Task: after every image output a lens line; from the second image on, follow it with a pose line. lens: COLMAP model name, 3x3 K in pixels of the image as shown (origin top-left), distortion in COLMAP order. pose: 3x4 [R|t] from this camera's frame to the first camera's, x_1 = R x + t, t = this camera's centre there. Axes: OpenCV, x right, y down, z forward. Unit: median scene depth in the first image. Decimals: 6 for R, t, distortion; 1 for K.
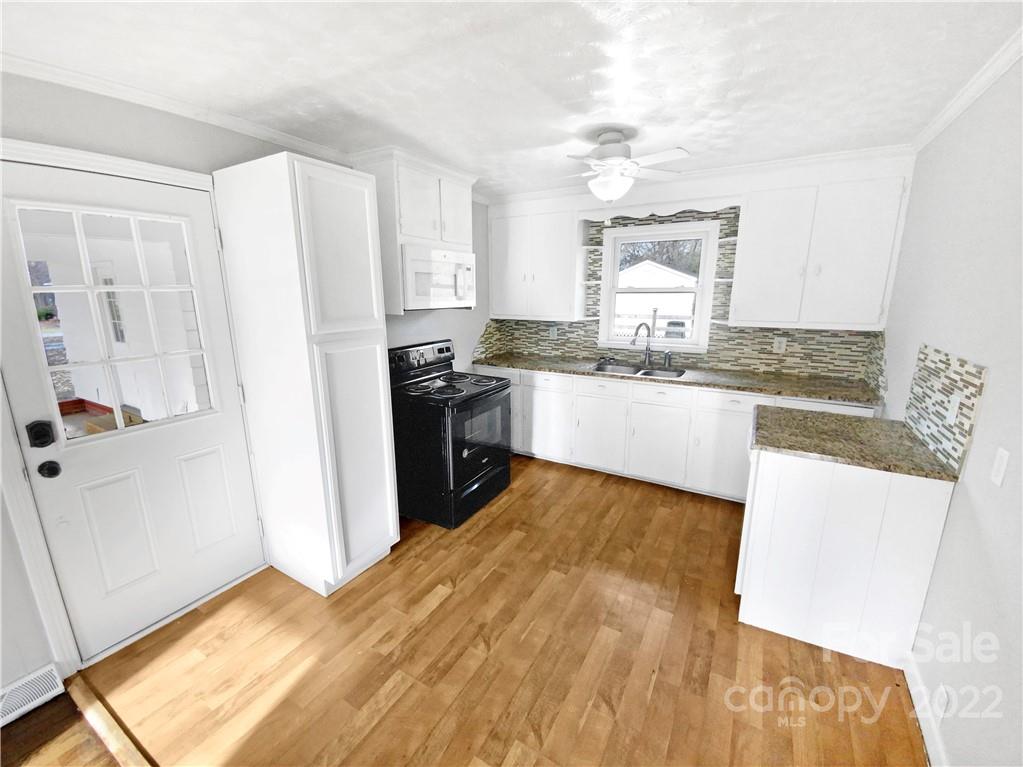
lens RADIAL K [[411.2, 0, 511.5], [0, 411.2, 383.5], [0, 0, 1]] dist [0.001016, -0.000120]
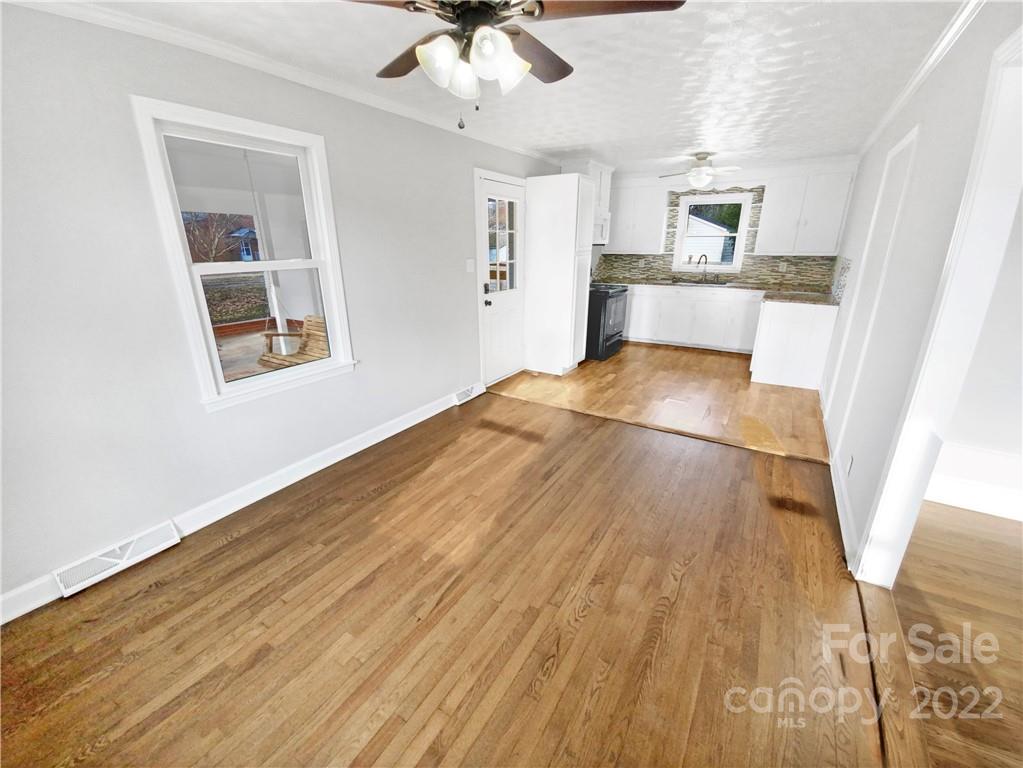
lens RADIAL K [[428.1, 0, 509.8], [0, 428.1, 385.5], [0, 0, 1]] dist [-0.000316, 0.000040]
pose [[0.999702, 0.011353, -0.021614, -0.463639], [-0.009193, 0.995190, 0.097527, 0.241719], [0.022617, -0.097299, 0.994998, -0.884652]]
